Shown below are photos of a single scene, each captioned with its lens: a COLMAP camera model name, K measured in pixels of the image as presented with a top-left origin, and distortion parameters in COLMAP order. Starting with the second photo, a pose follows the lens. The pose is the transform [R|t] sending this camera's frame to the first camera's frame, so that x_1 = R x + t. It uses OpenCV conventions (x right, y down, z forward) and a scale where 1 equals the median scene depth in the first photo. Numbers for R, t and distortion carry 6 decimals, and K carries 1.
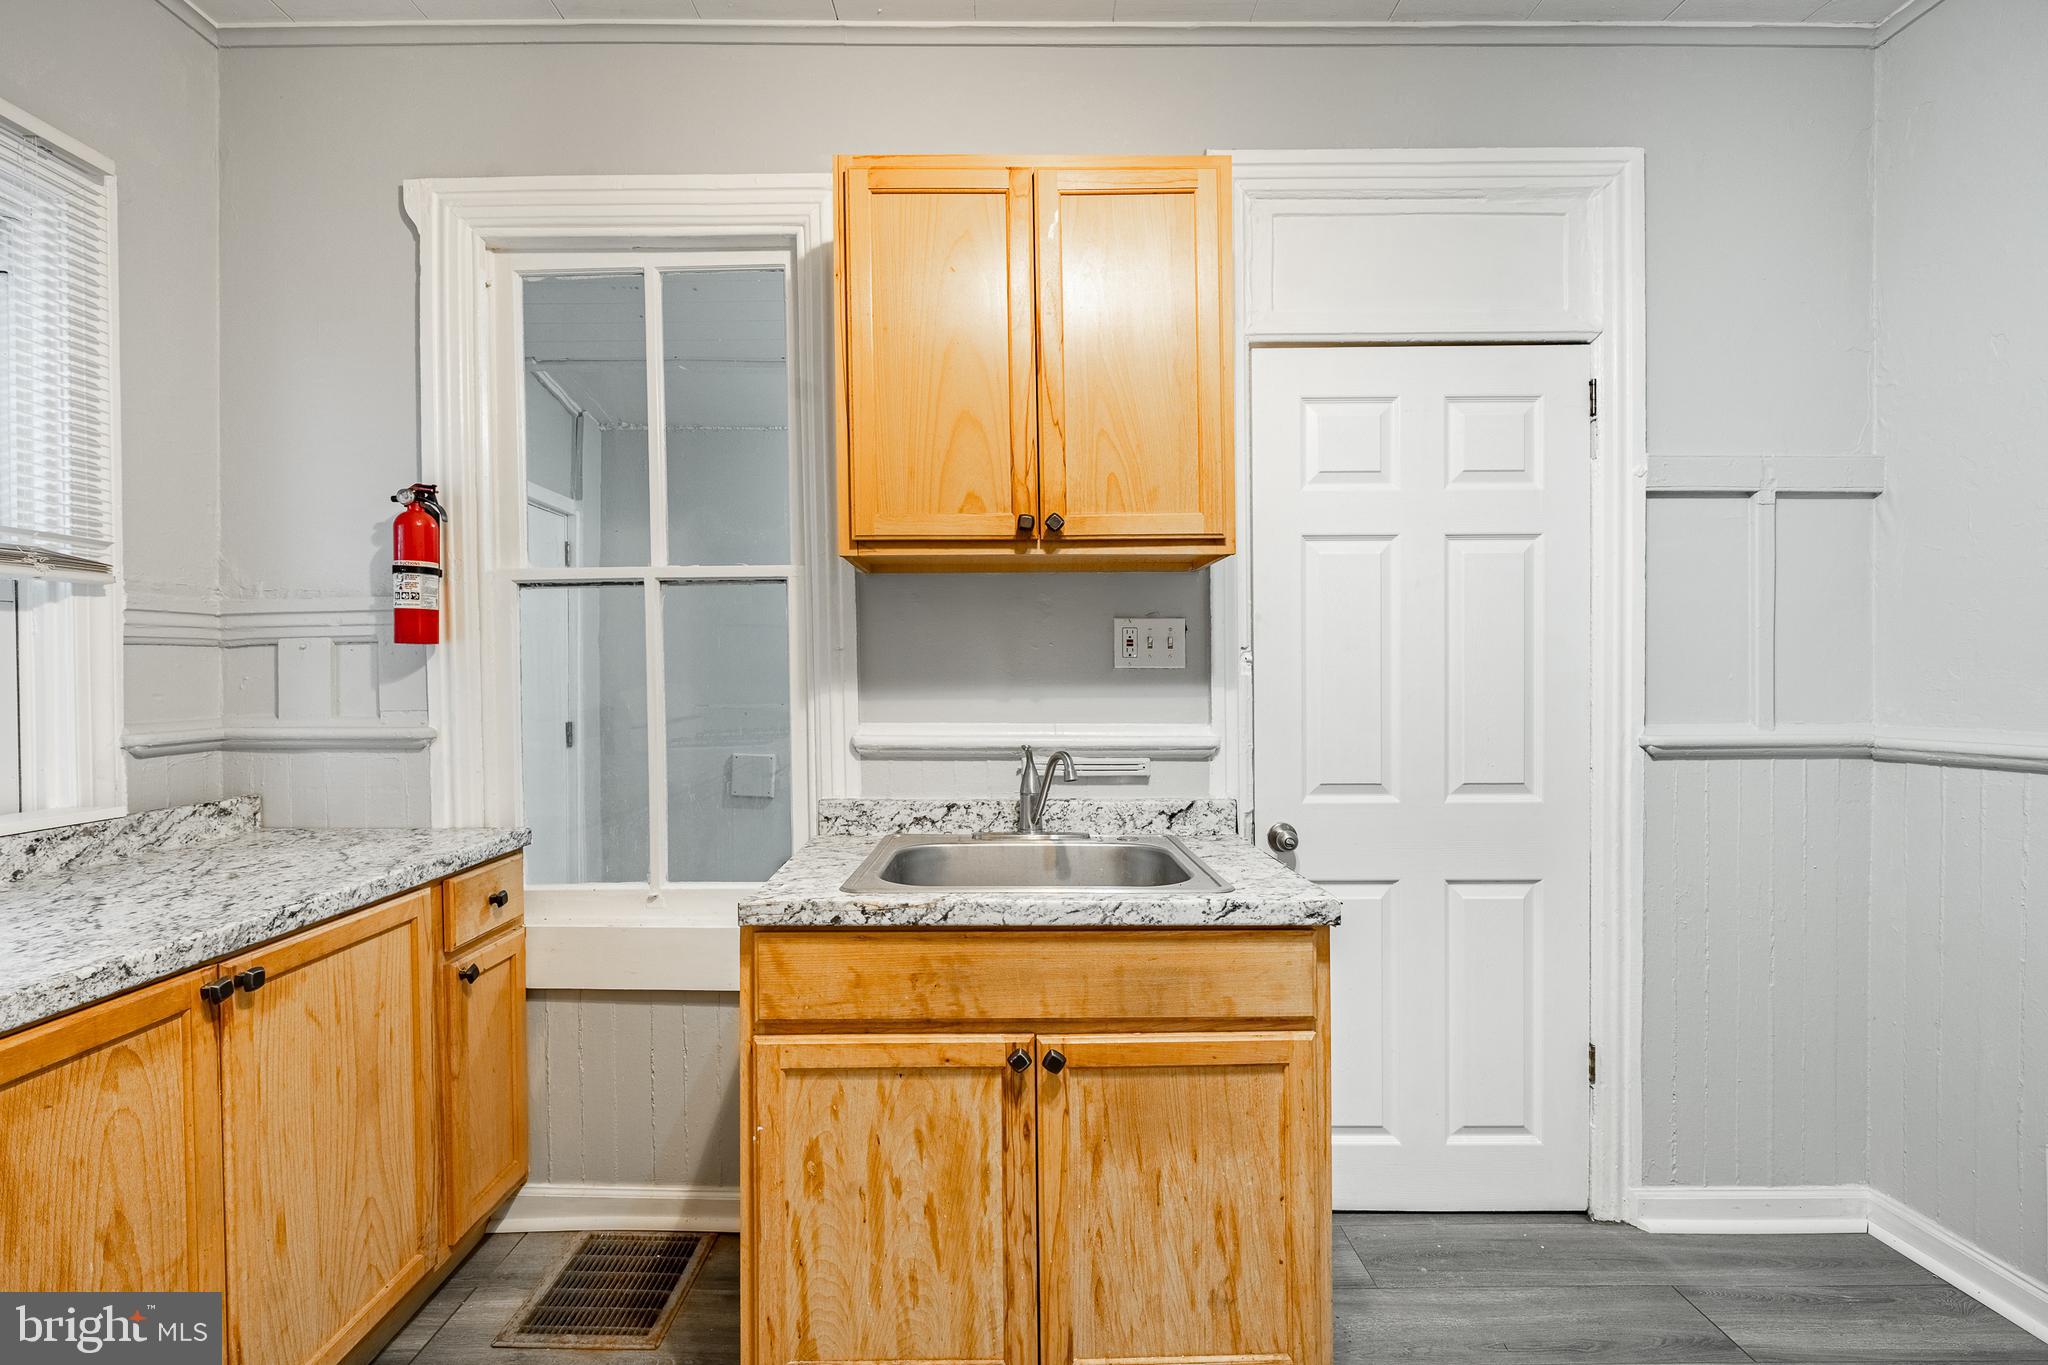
lens RADIAL K [[885.1, 0, 982.7], [0, 885.1, 679.5], [0, 0, 1]] dist [-0.000560, 0.000281]
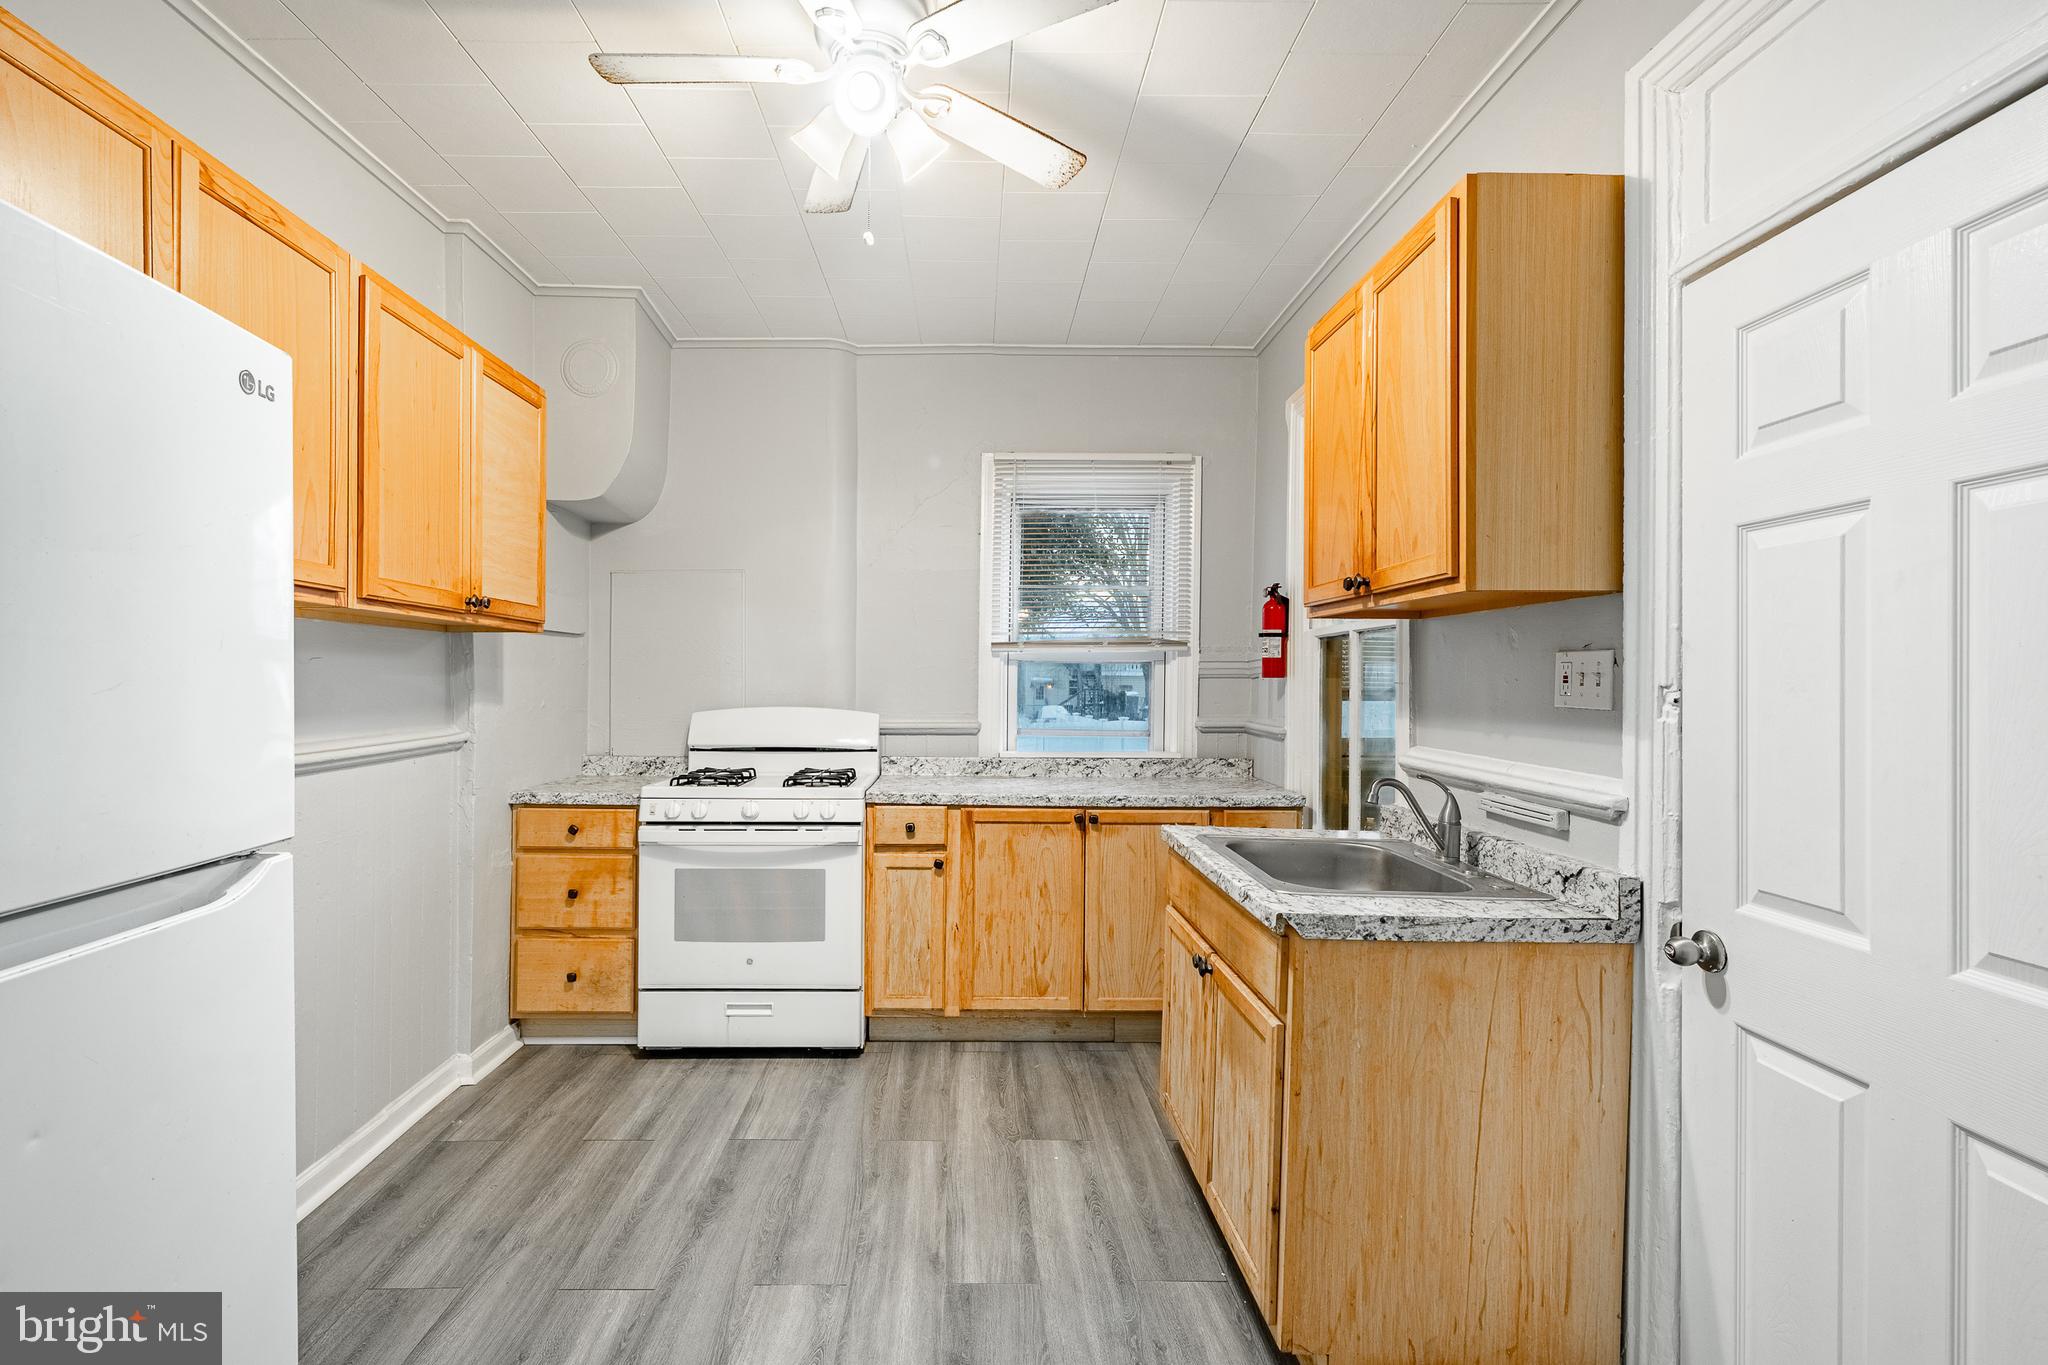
lens RADIAL K [[885.1, 0, 982.7], [0, 885.1, 679.5], [0, 0, 1]] dist [-0.000560, 0.000281]
pose [[0.030530, 0.005472, -0.999519, 1.064907], [-0.012548, 0.999908, 0.005091, -0.039292], [0.999455, 0.012387, 0.030596, 0.398193]]
